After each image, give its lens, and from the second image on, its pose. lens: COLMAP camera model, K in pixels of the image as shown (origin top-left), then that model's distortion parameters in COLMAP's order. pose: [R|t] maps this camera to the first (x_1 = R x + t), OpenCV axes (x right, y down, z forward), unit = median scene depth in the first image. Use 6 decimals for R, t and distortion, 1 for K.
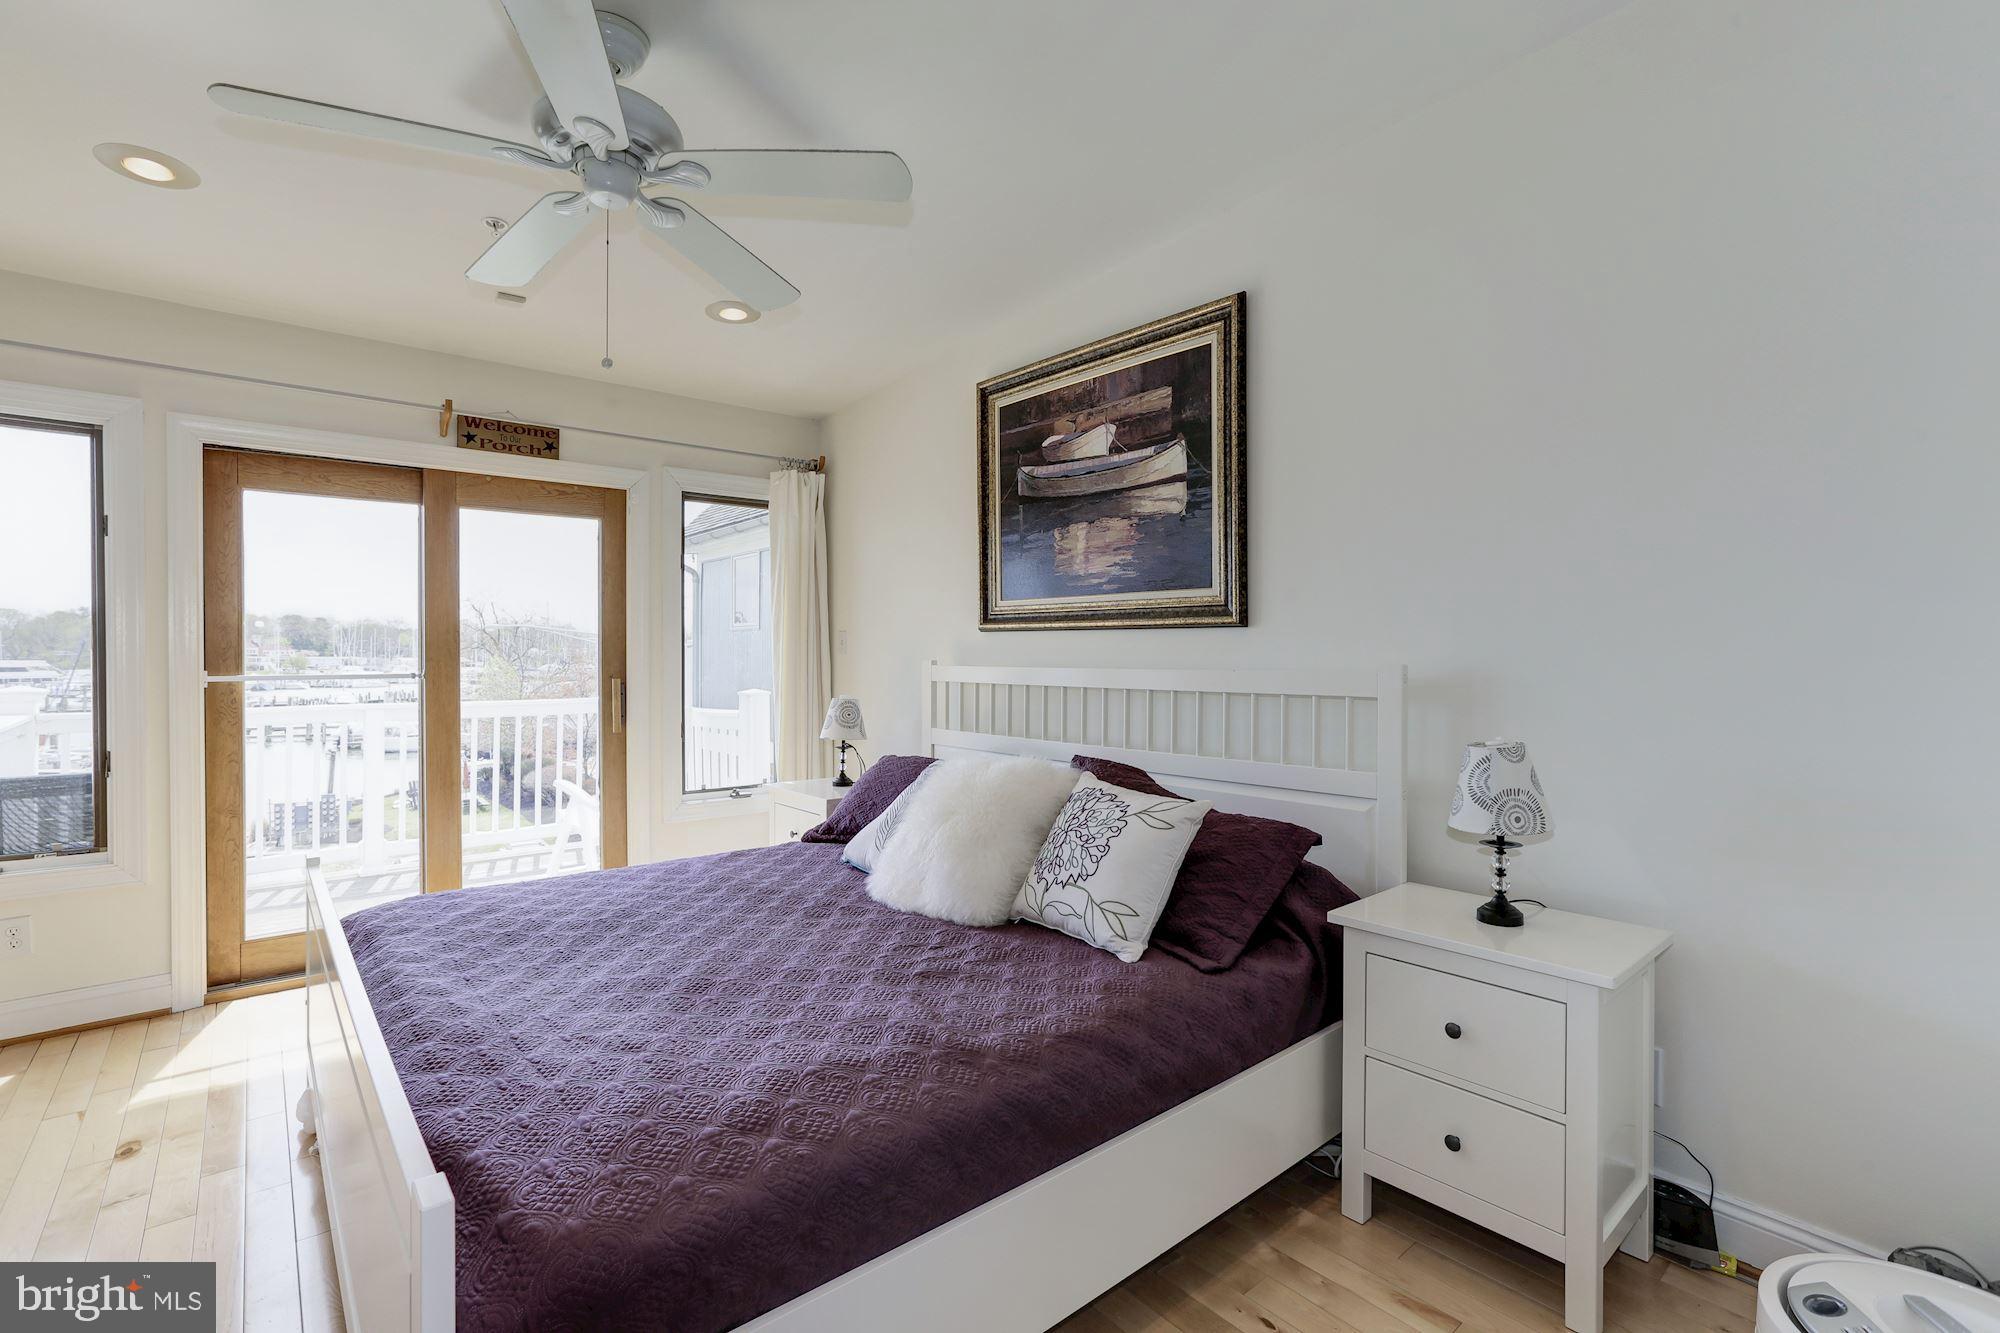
lens RADIAL K [[900.3, 0, 999.9], [0, 900.3, 652.1], [0, 0, 1]] dist [0.001229, 0.000306]
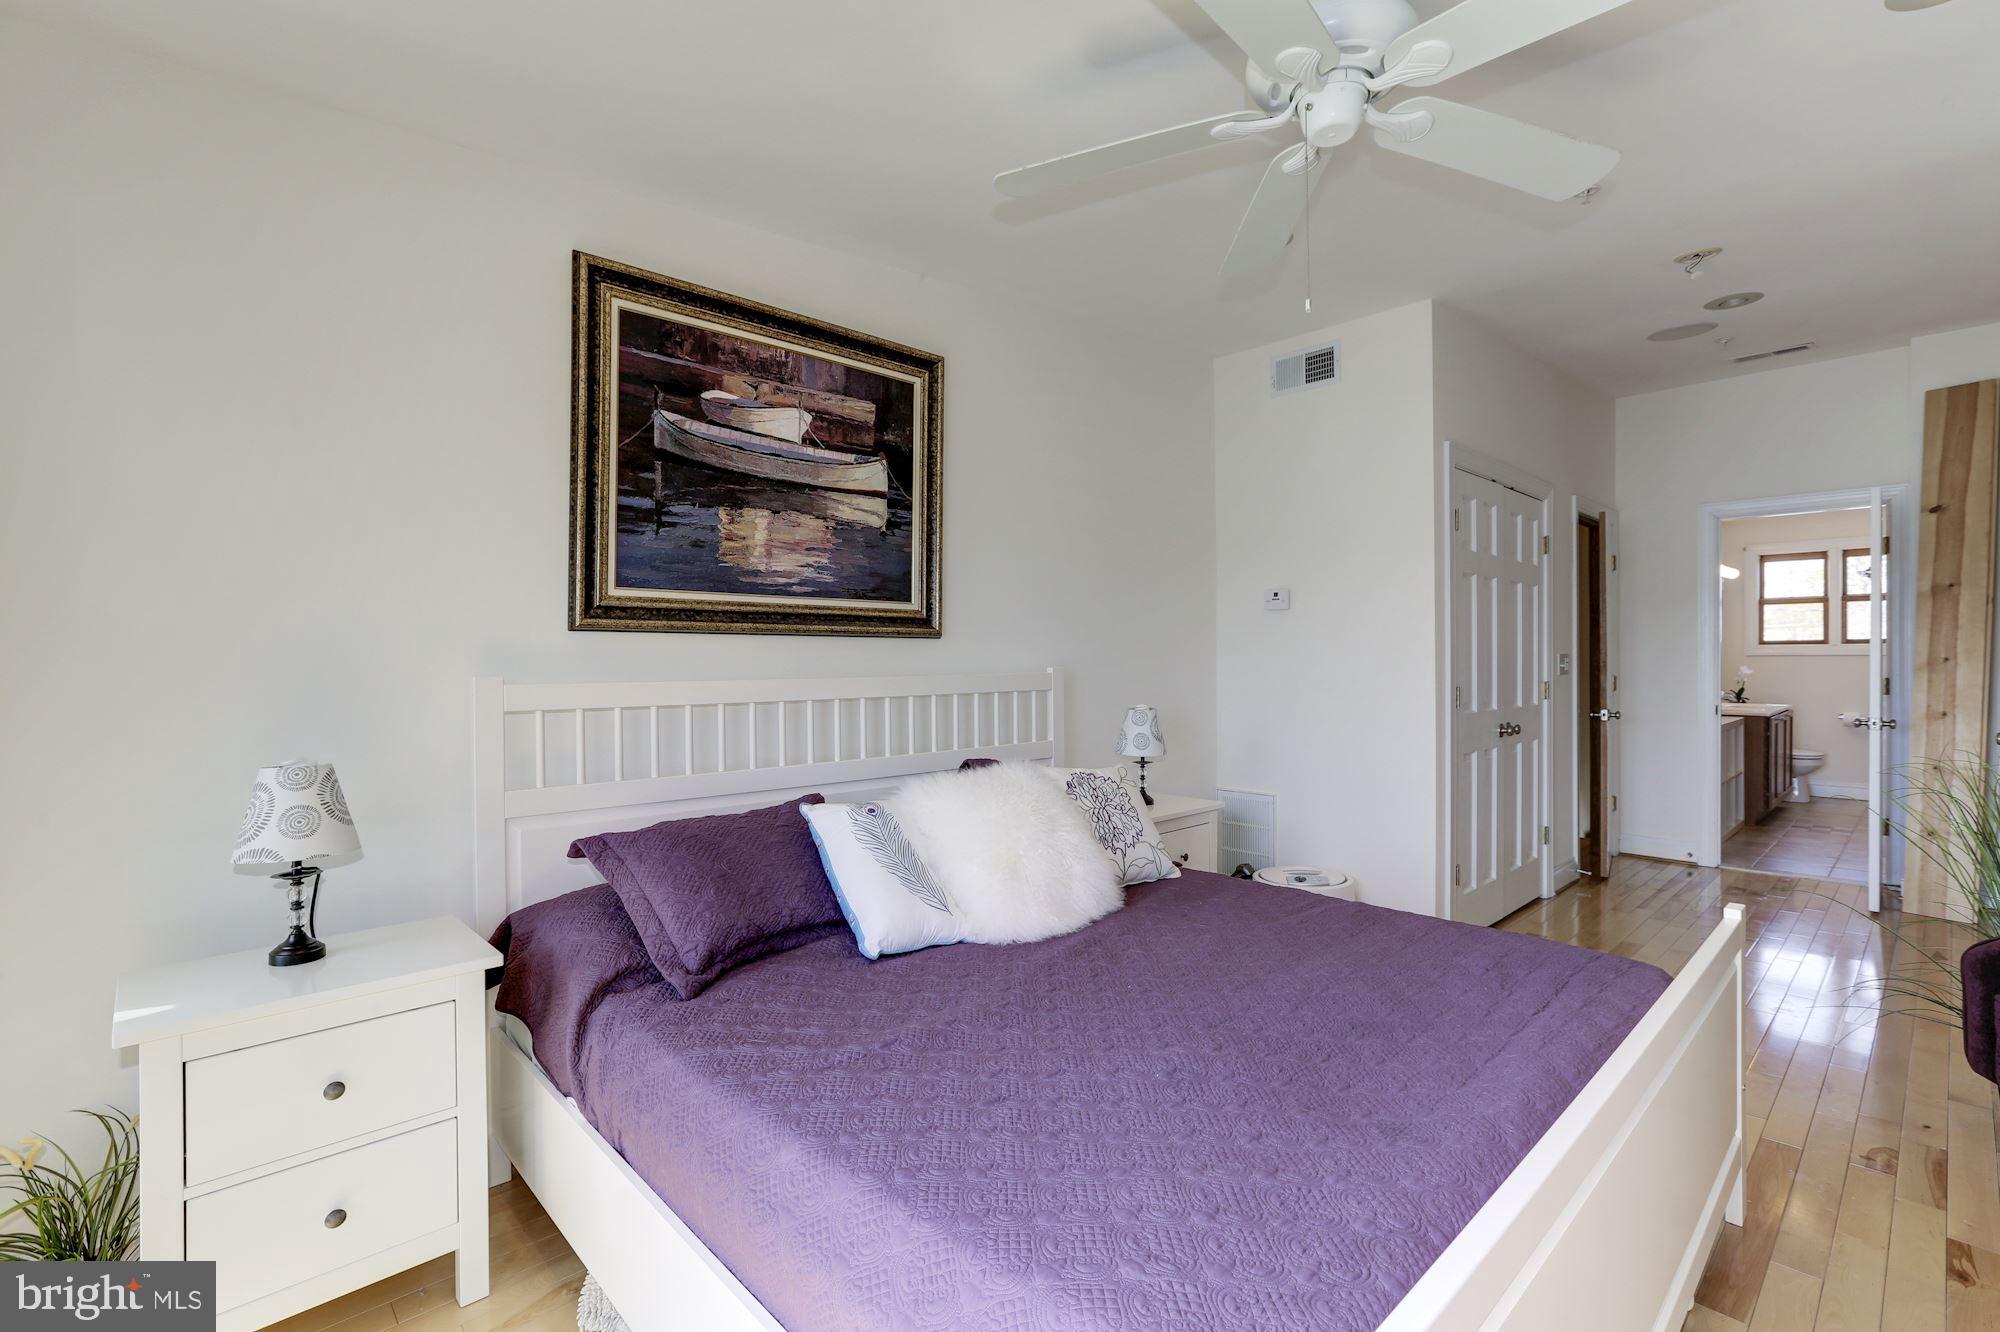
lens RADIAL K [[900.3, 0, 994.7], [0, 900.3, 665.9], [0, 0, 1]] dist [0.001229, 0.000306]
pose [[-0.010378, -0.016271, 0.999814, -0.804235], [-0.002734, 0.999864, 0.016243, -0.009414], [-0.999942, -0.002565, -0.010421, 0.819009]]
